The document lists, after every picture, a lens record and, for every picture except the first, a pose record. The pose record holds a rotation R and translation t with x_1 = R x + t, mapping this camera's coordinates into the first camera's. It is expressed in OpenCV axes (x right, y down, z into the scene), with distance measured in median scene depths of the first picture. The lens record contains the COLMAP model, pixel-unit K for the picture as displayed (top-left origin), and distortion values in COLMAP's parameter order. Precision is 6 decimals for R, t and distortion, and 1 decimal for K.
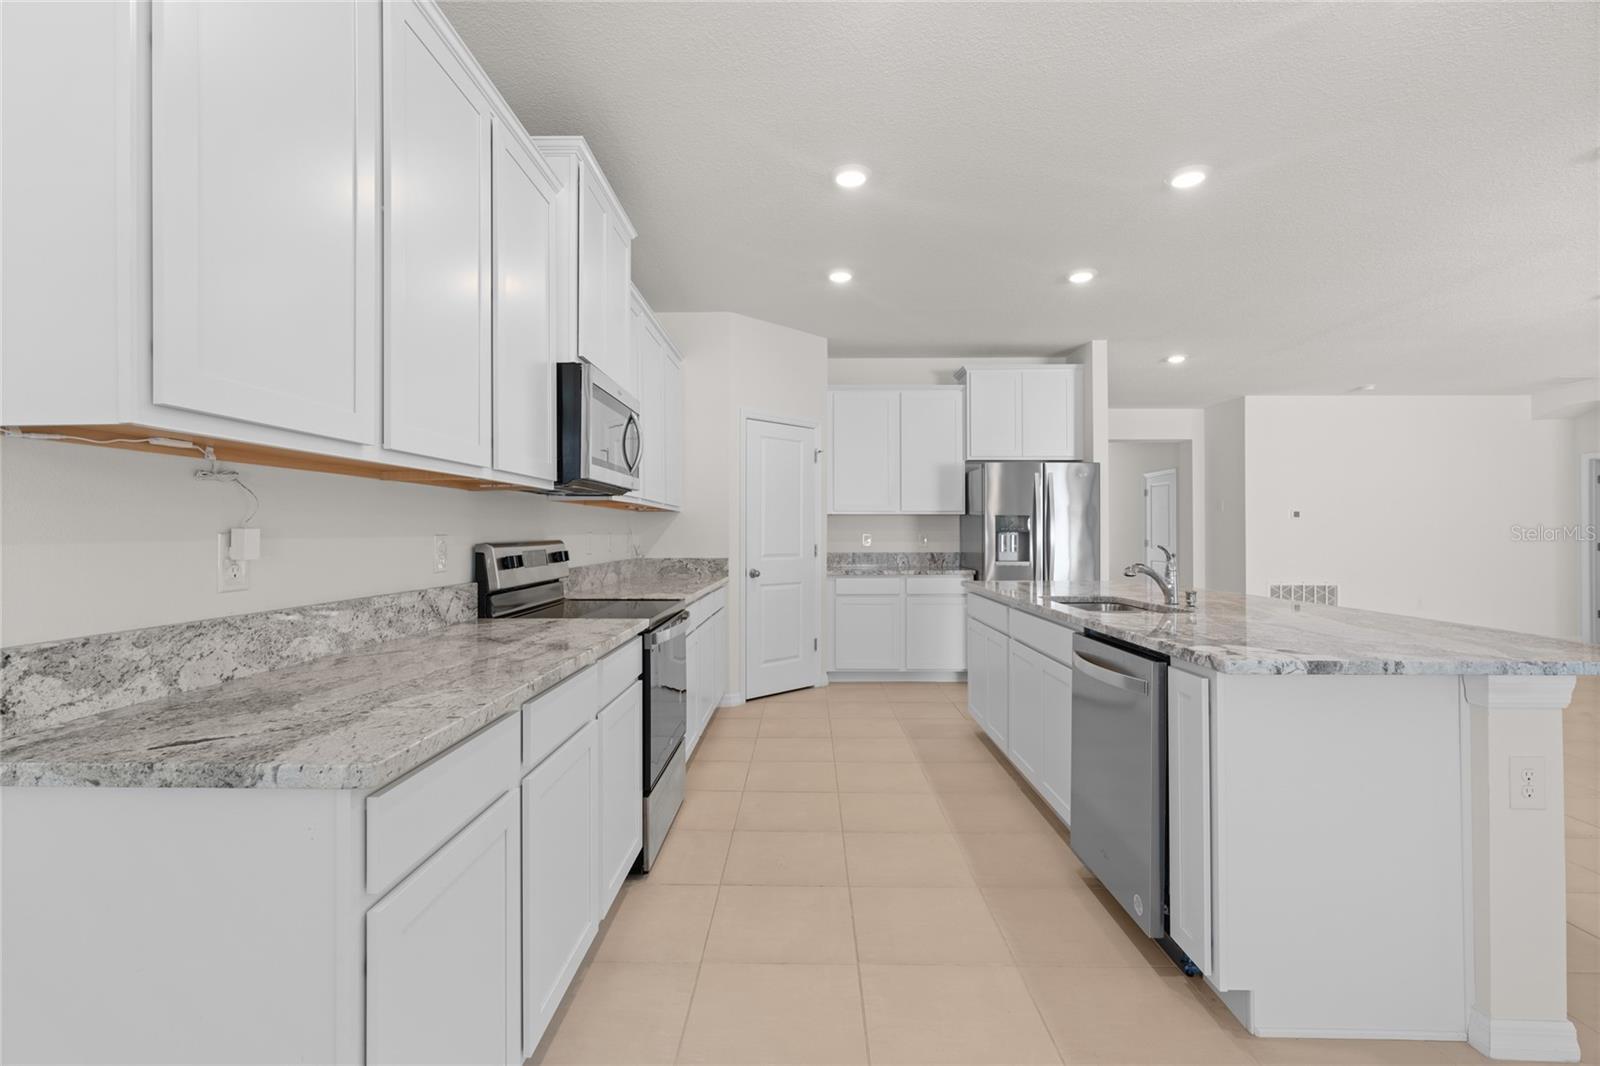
lens RADIAL K [[715.2, 0, 797.0], [0, 715.2, 528.7], [0, 0, 1]] dist [-0.004464, 0.000075]
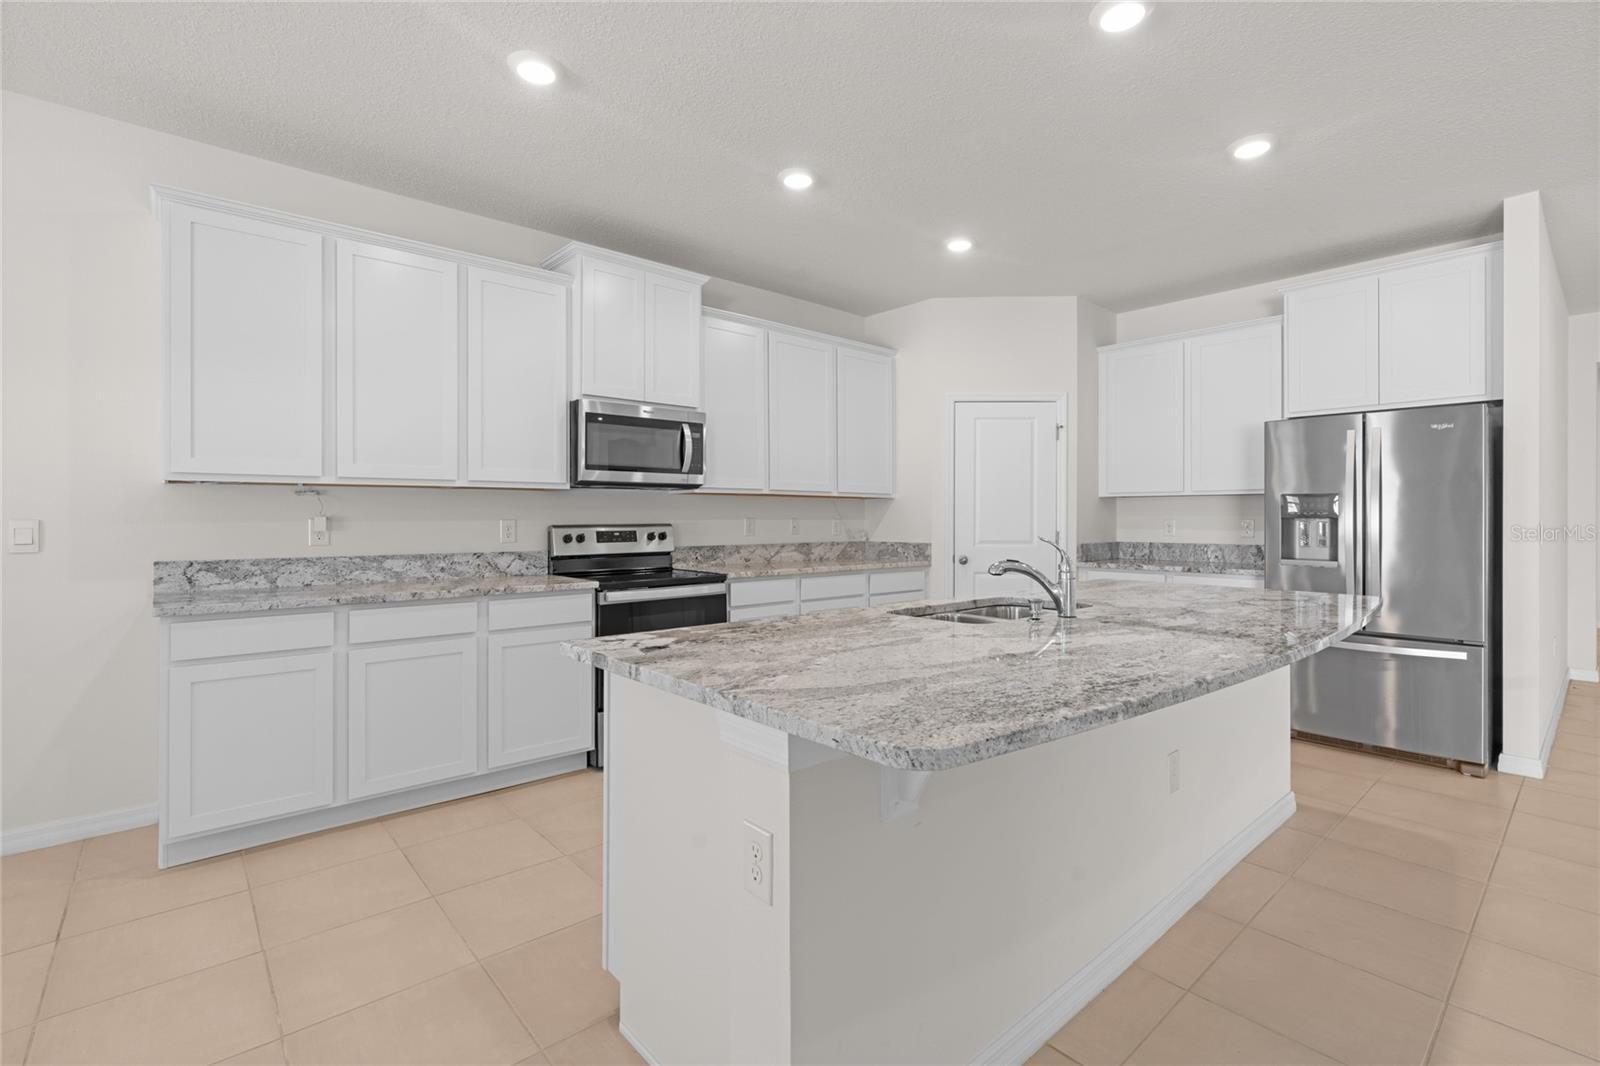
lens RADIAL K [[715.2, 0, 796.4], [0, 715.2, 520.3], [0, 0, 1]] dist [-0.004464, 0.000075]
pose [[0.672983, 0.002488, -0.739654, 0.509924], [0.004372, 0.999963, 0.007342, -0.000024], [0.739645, -0.008174, 0.672947, 0.172545]]
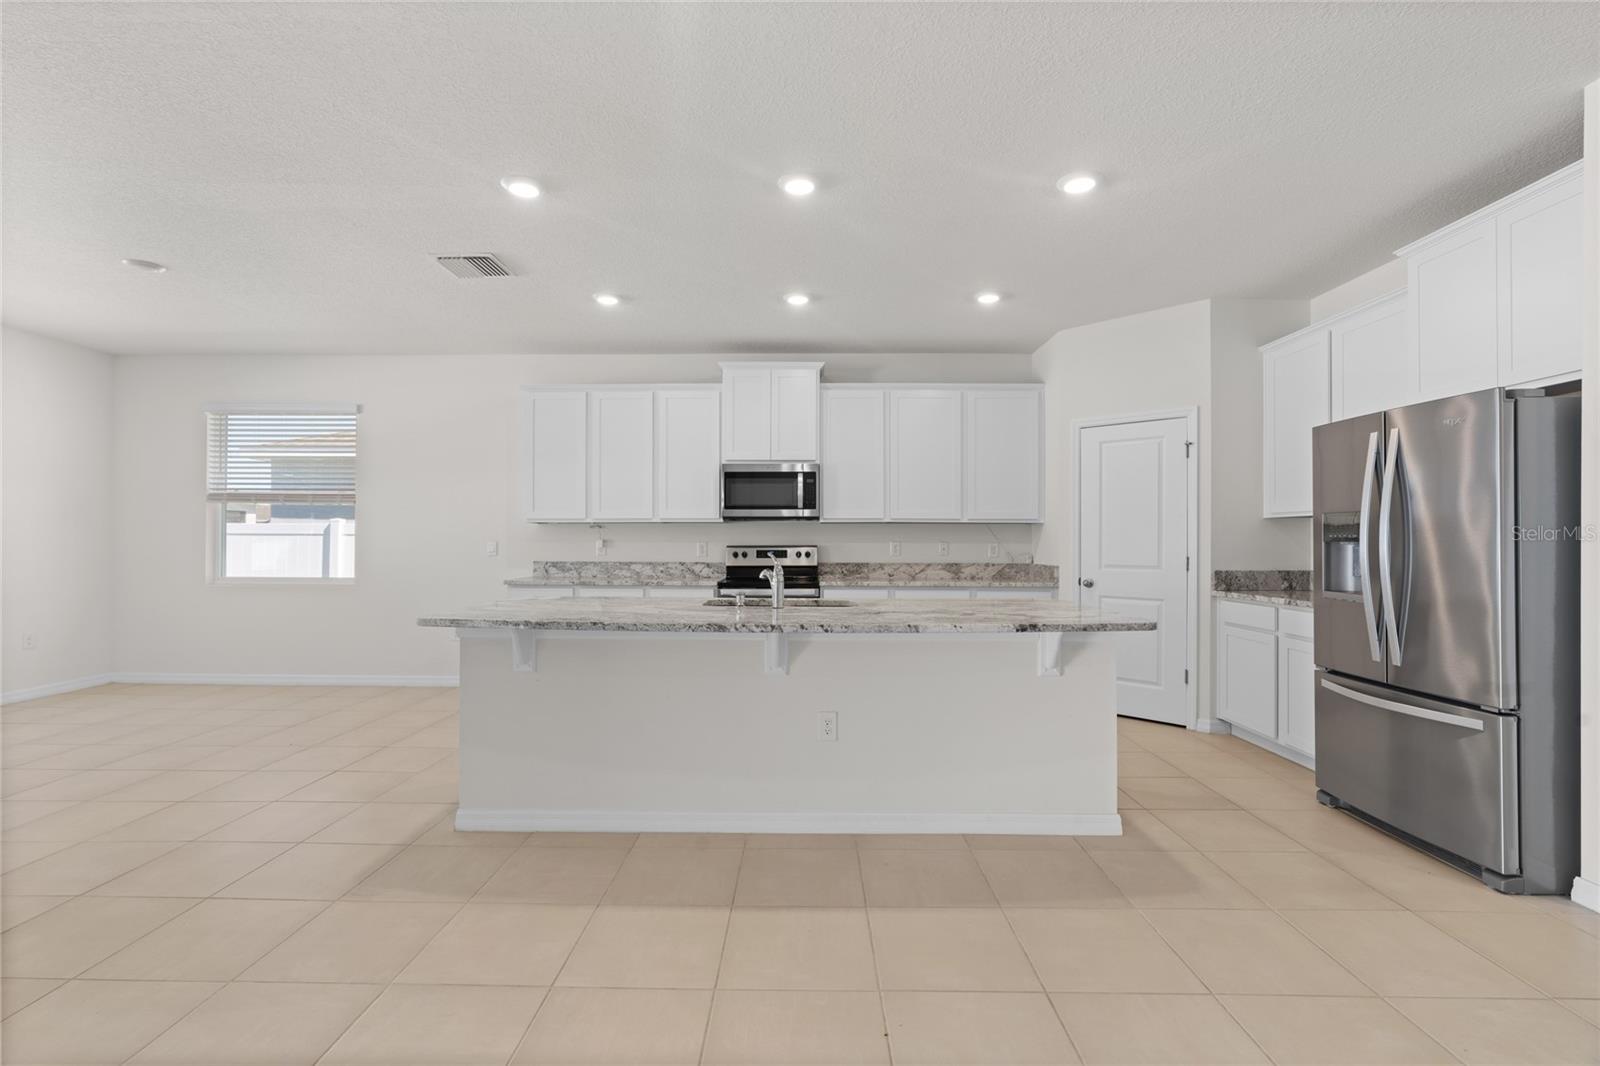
lens RADIAL K [[715.2, 0, 801.8], [0, 715.2, 542.0], [0, 0, 1]] dist [-0.004464, 0.000075]
pose [[0.009906, 0.000134, -0.999951, 0.927197], [0.003465, 0.999994, 0.000168, 0.003831], [0.999945, -0.003467, 0.009906, 0.592982]]
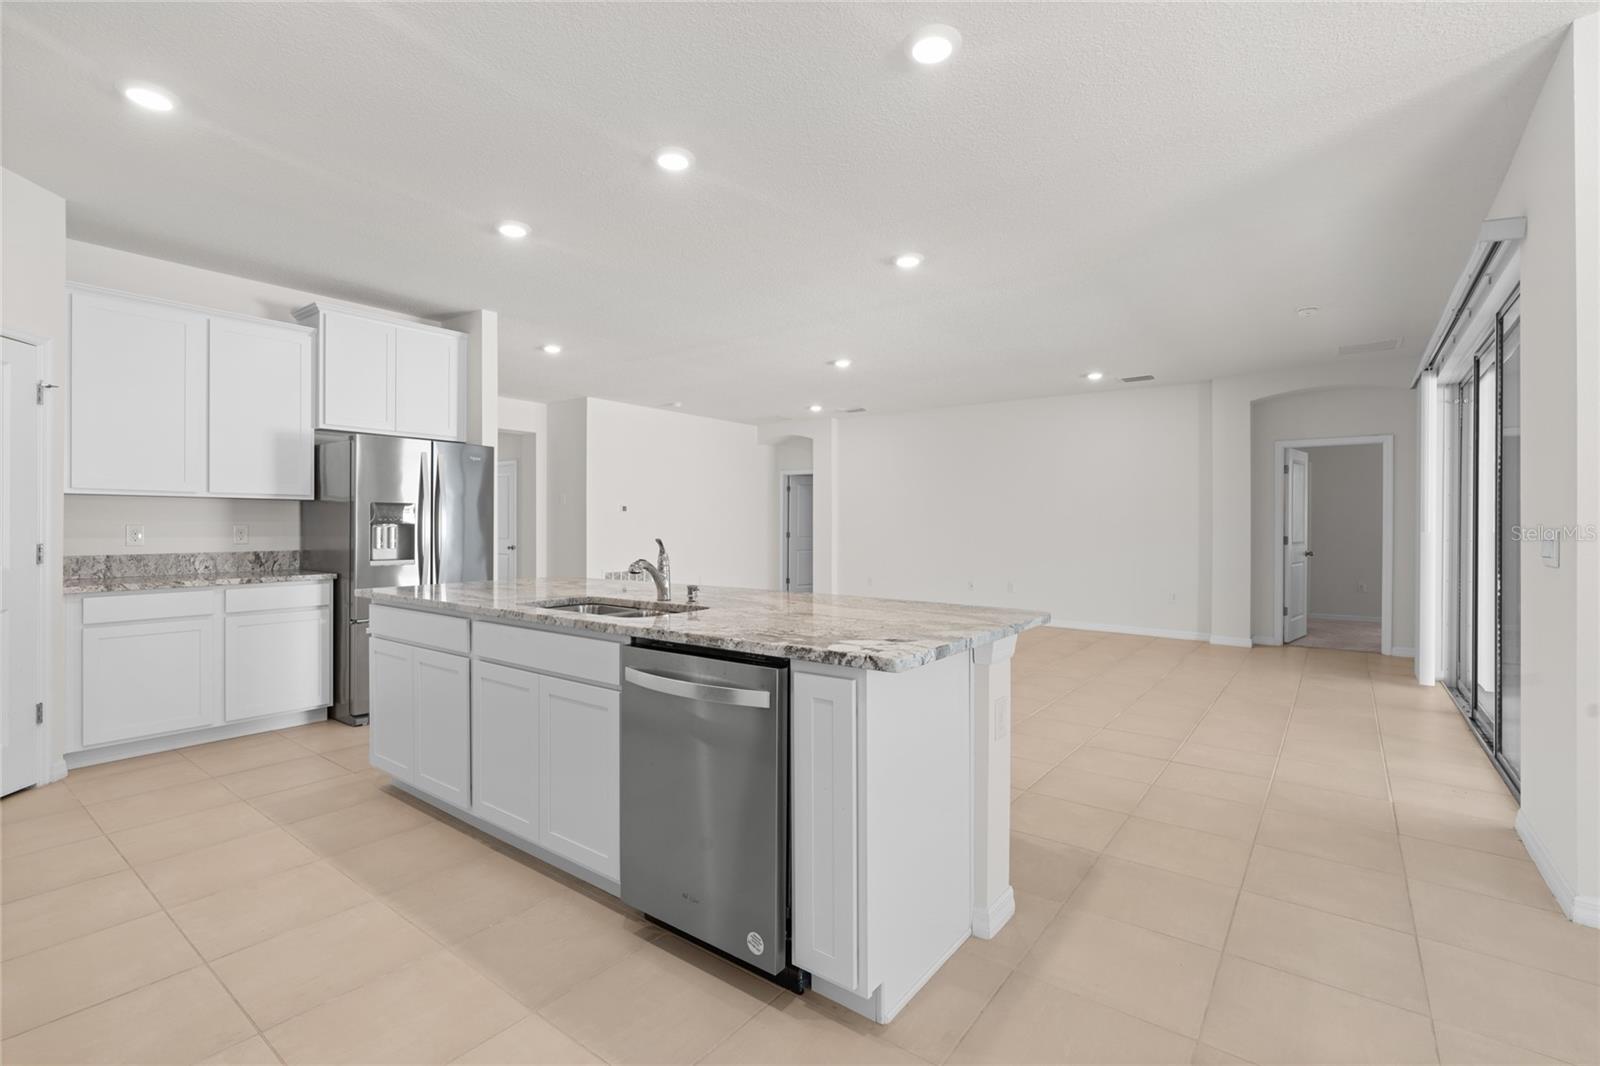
lens RADIAL K [[715.2, 0, 794.2], [0, 715.2, 525.7], [0, 0, 1]] dist [-0.004464, 0.000075]
pose [[0.594820, 0.000058, 0.803859, -0.081745], [-0.007019, 0.999962, 0.005122, -0.000080], [-0.803828, -0.008689, 0.594798, 0.167730]]
